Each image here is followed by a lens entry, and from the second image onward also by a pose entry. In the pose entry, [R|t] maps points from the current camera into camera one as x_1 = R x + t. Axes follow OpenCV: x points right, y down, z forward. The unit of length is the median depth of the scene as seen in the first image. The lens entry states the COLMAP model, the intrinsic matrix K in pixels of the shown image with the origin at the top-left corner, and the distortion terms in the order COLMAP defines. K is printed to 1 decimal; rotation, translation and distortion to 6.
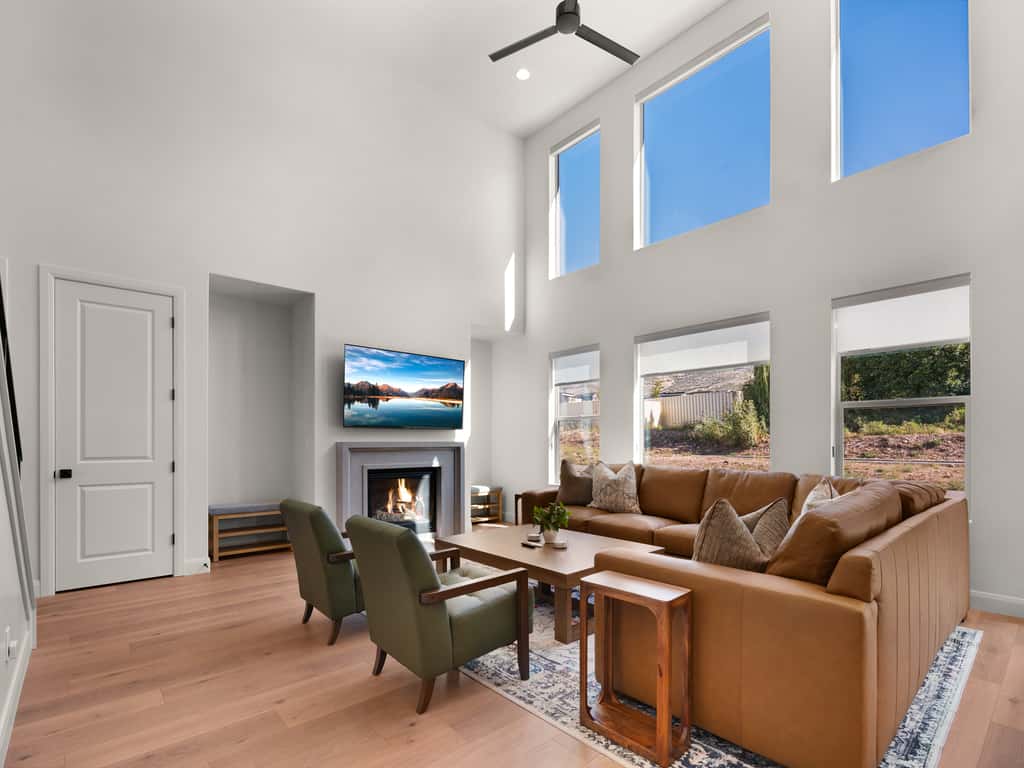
lens RADIAL K [[486.5, 0, 509.2], [0, 486.5, 441.7], [0, 0, 1]] dist [-0.001908, -0.000364]
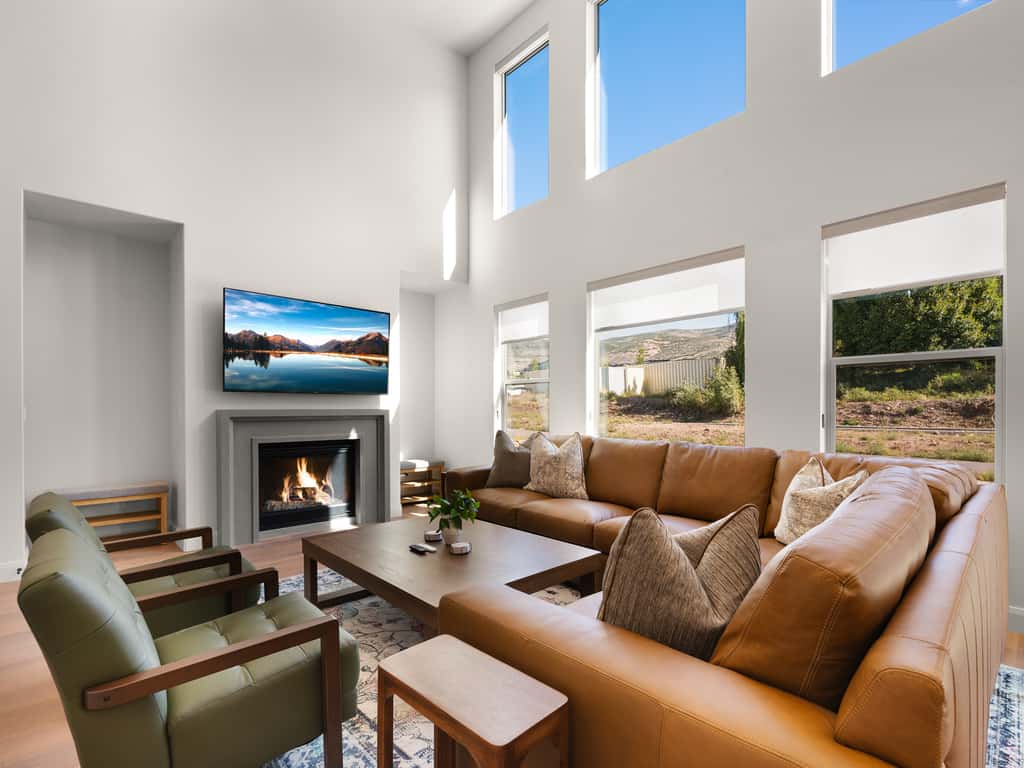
lens RADIAL K [[486.1, 0, 516.4], [0, 486.1, 411.7], [0, 0, 1]] dist [0.002871, -0.000213]
pose [[0.999244, -0.001186, 0.038866, 0.094623], [0.000969, 0.999984, 0.005579, 0.000781], [-0.038872, -0.005538, 0.999229, 0.156530]]
